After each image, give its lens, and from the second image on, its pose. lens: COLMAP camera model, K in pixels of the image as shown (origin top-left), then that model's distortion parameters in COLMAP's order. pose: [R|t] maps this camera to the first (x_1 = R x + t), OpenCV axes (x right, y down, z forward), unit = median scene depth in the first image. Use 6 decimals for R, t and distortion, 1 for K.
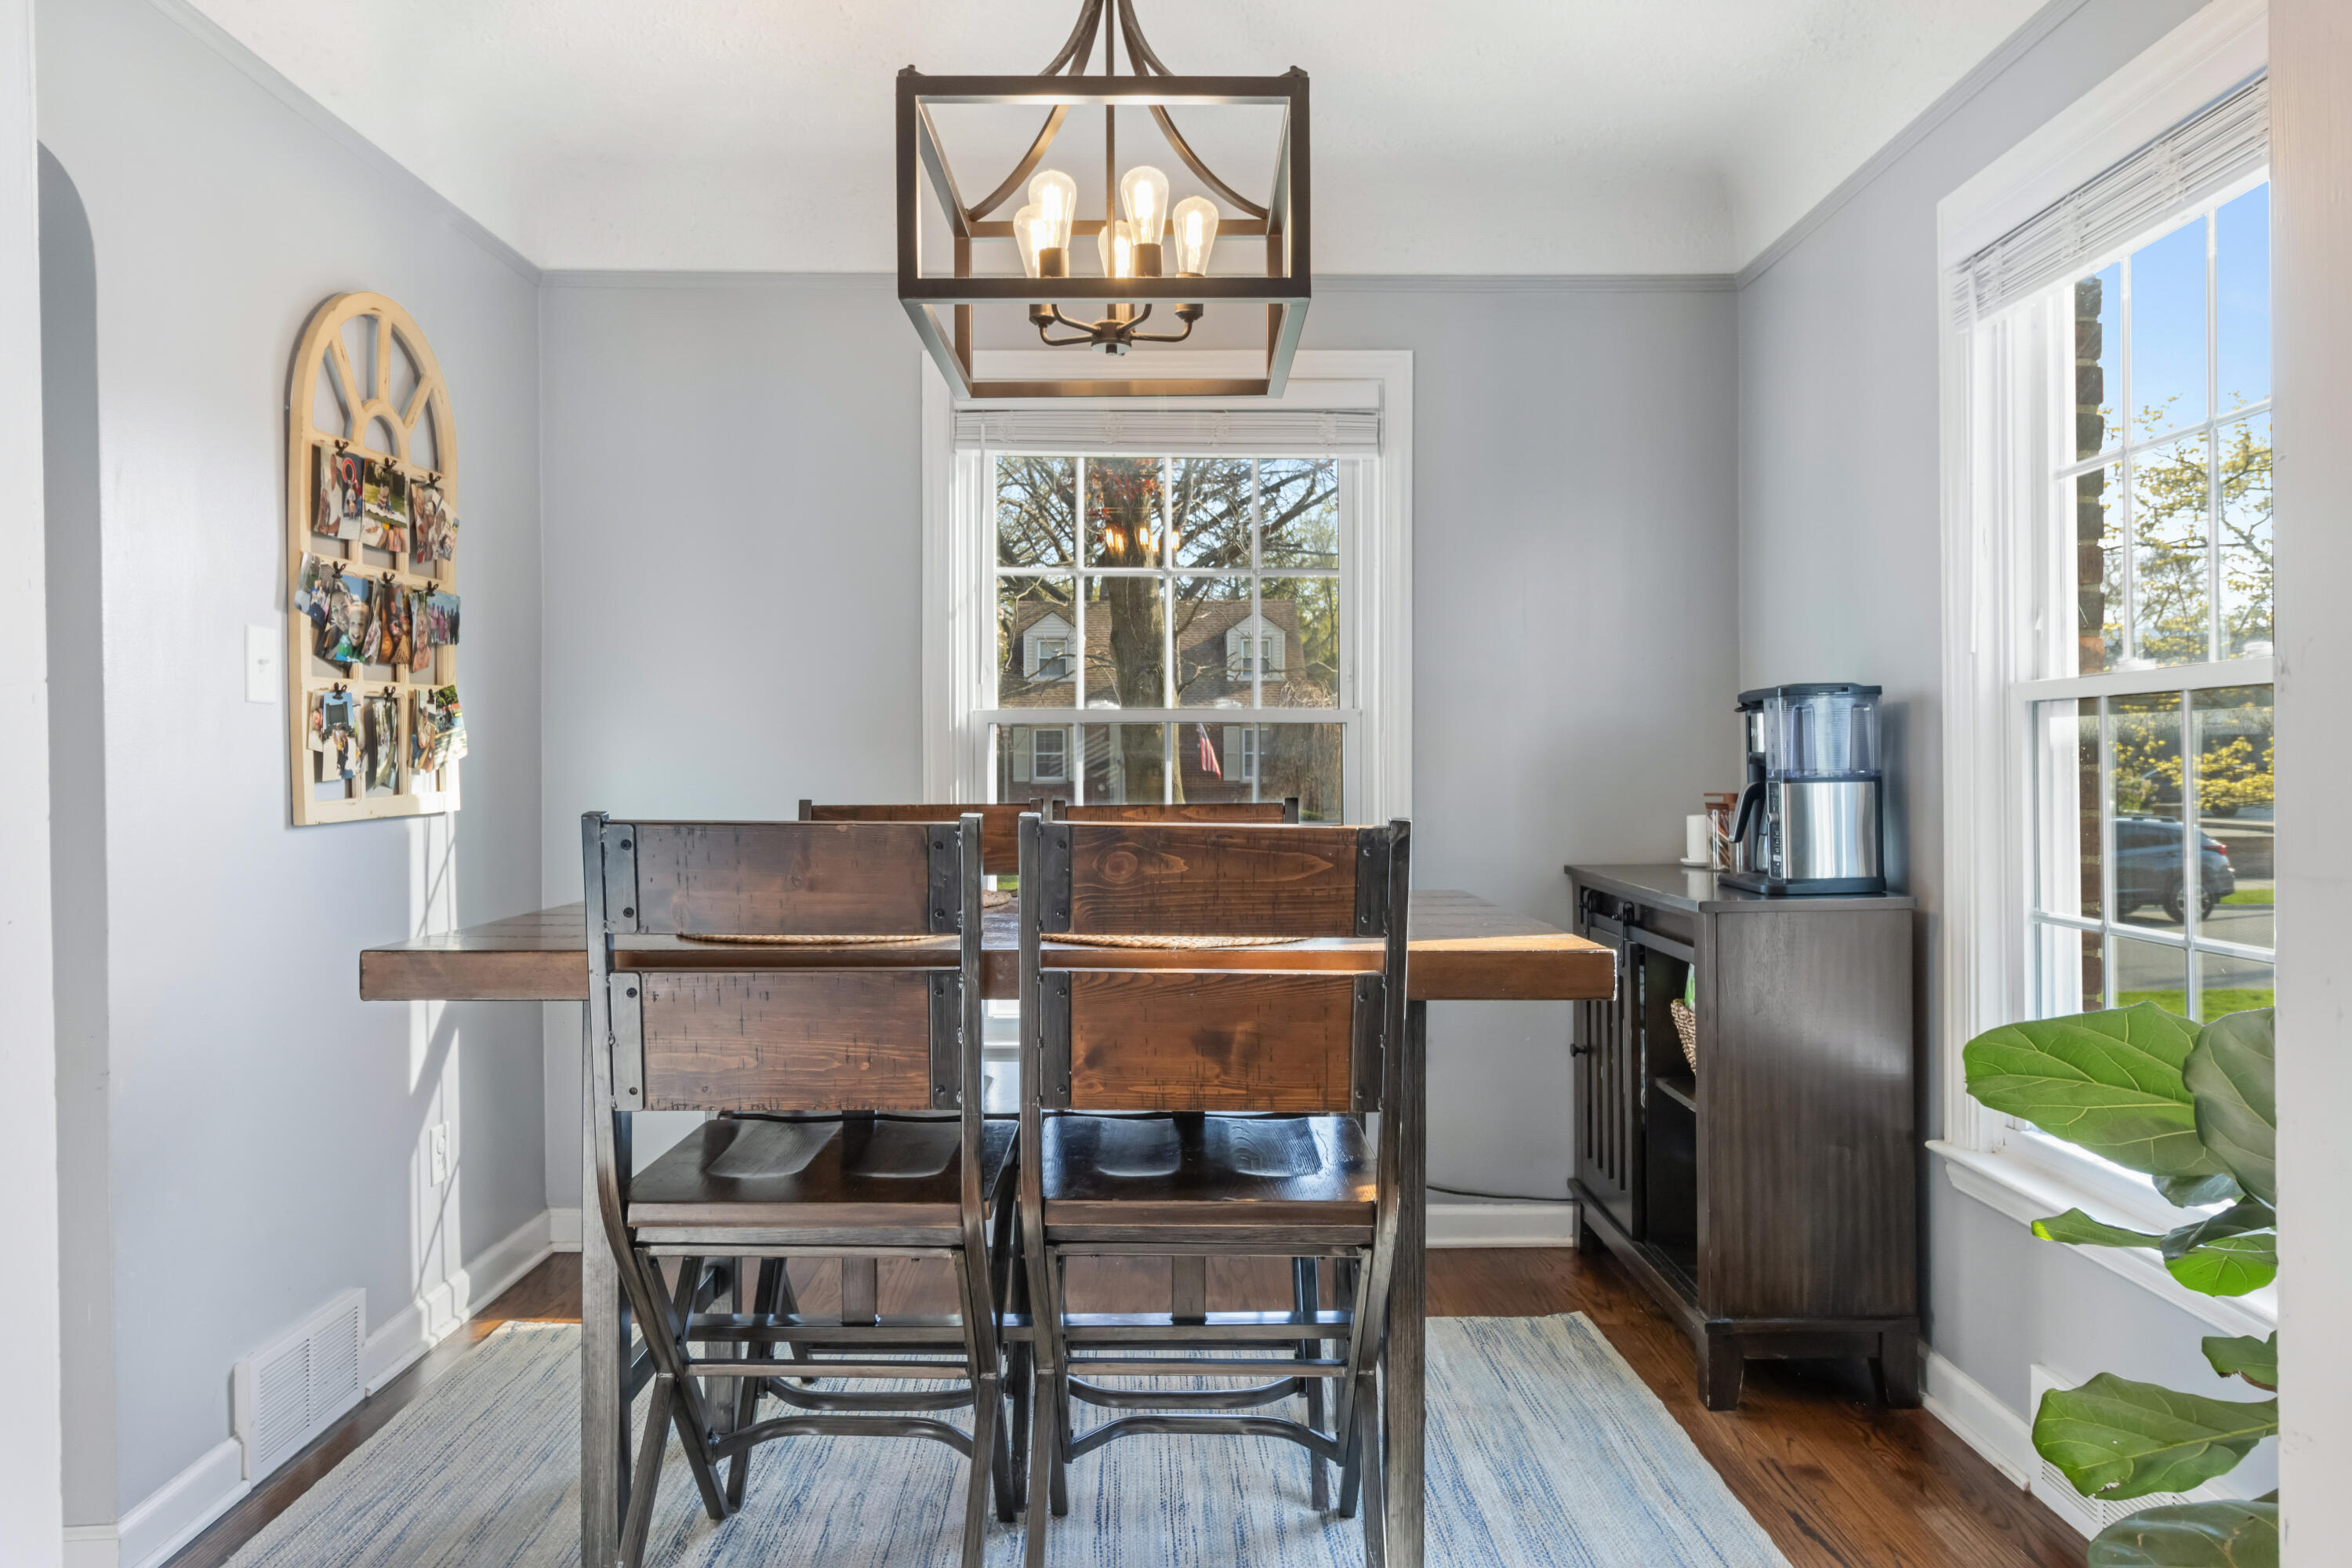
lens RADIAL K [[1502.2, 0, 1175.2], [0, 1502.2, 767.9], [0, 0, 1]] dist [-0.001649, 0.000521]
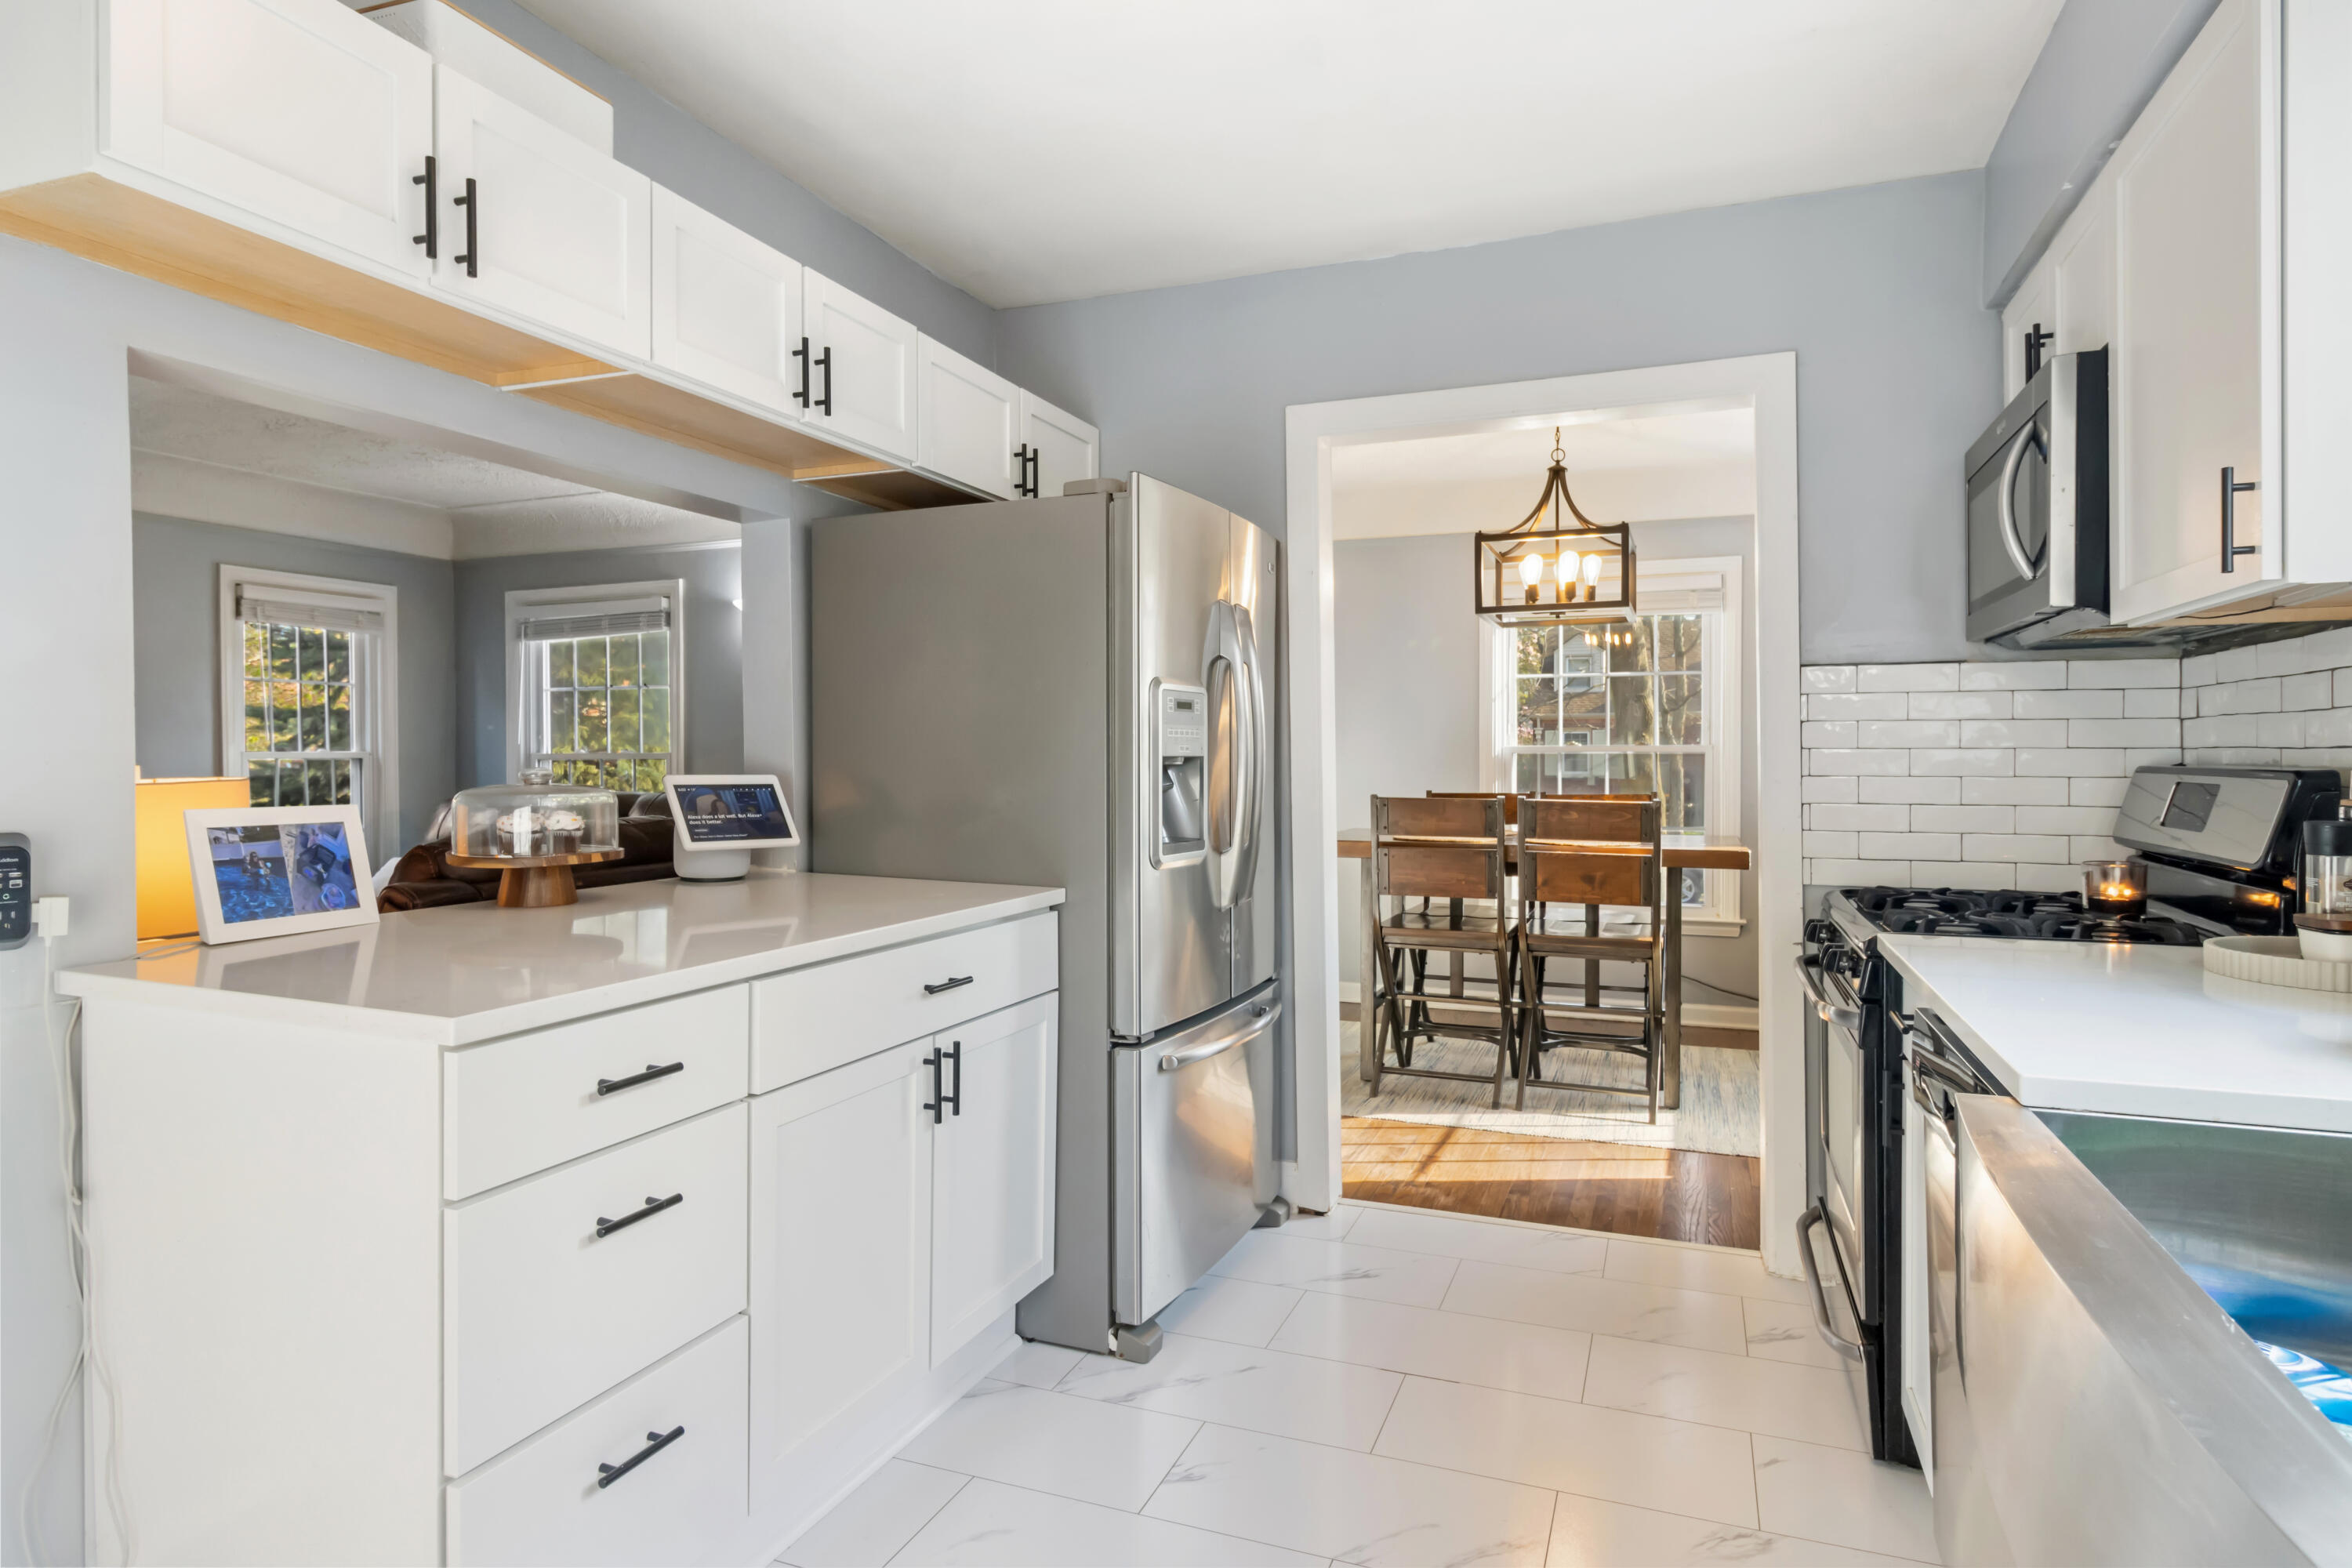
lens RADIAL K [[1299.5, 0, 1182.8], [0, 1299.5, 766.3], [0, 0, 1]] dist [-0.001518, -0.000663]
pose [[0.928129, 0.002963, -0.372246, 0.148526], [-0.001975, 0.999993, 0.003037, -0.021866], [0.372252, -0.002084, 0.928129, -1.012862]]
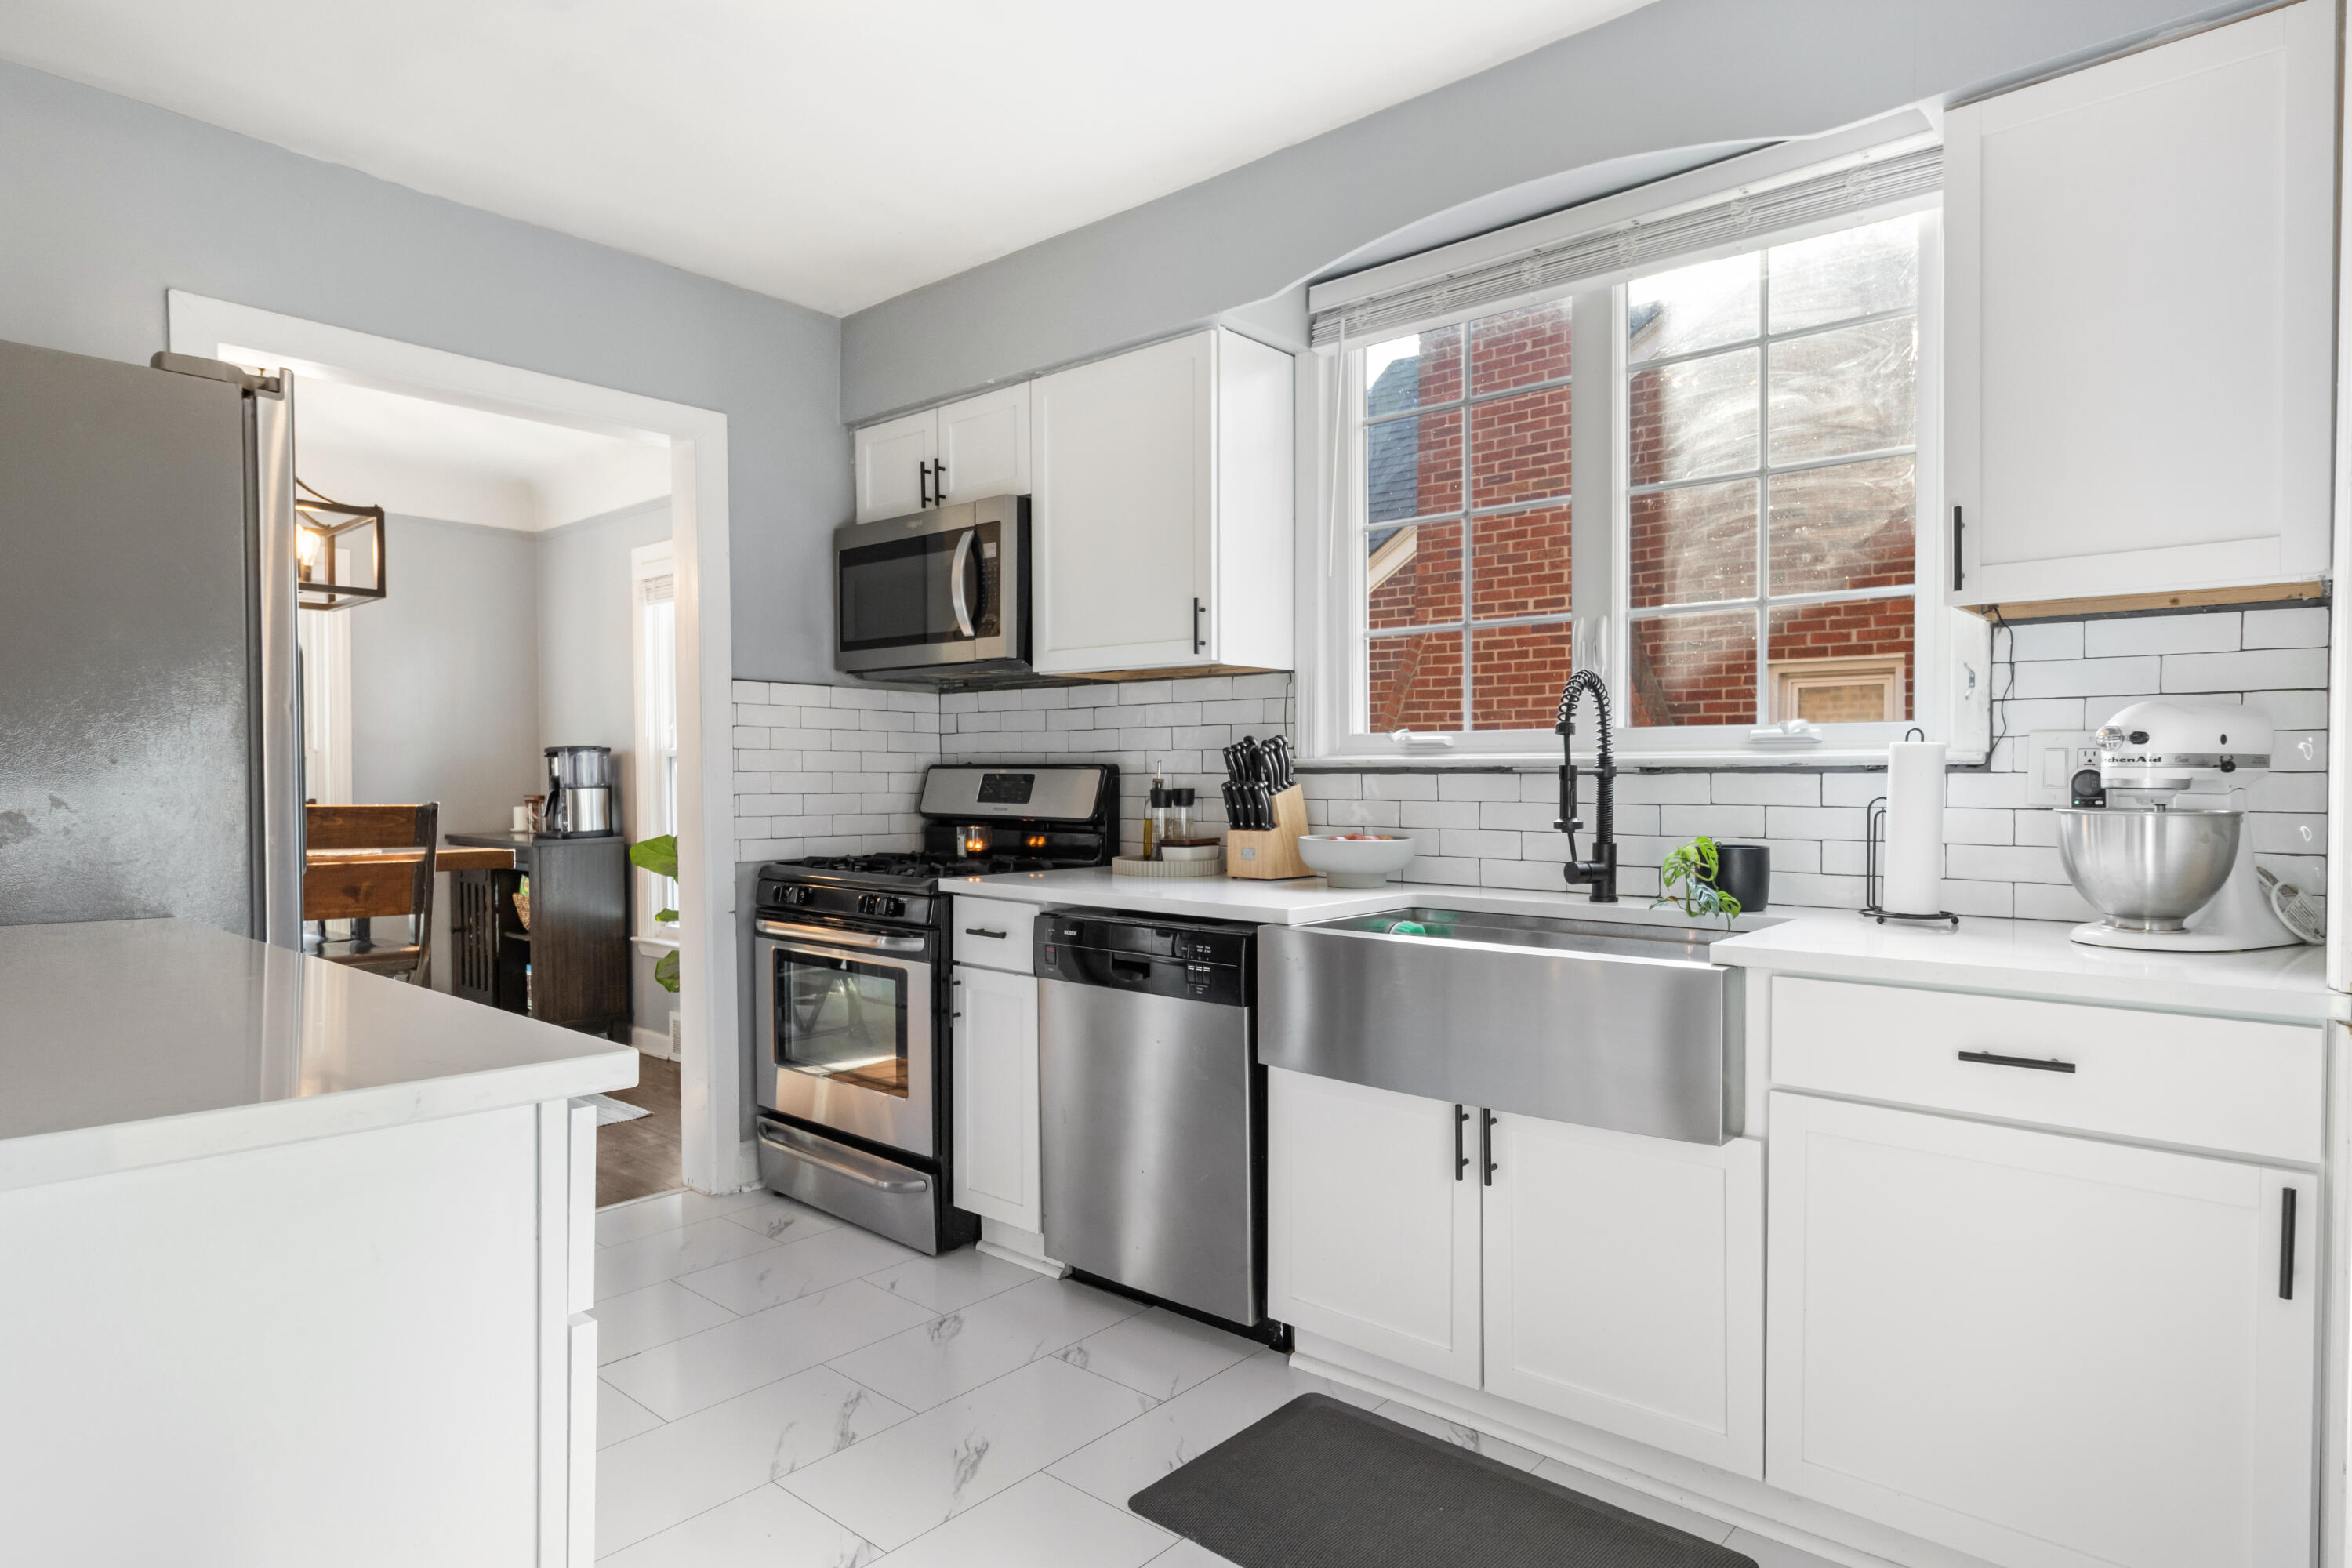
lens RADIAL K [[1313.8, 0, 1189.6], [0, 1313.8, 798.6], [0, 0, 1]] dist [-0.000304, -0.000095]
pose [[0.658132, -0.011223, 0.752819, -0.474884], [0.001336, 0.999905, 0.013739, -0.002092], [-0.752902, -0.008036, 0.658084, -1.020908]]
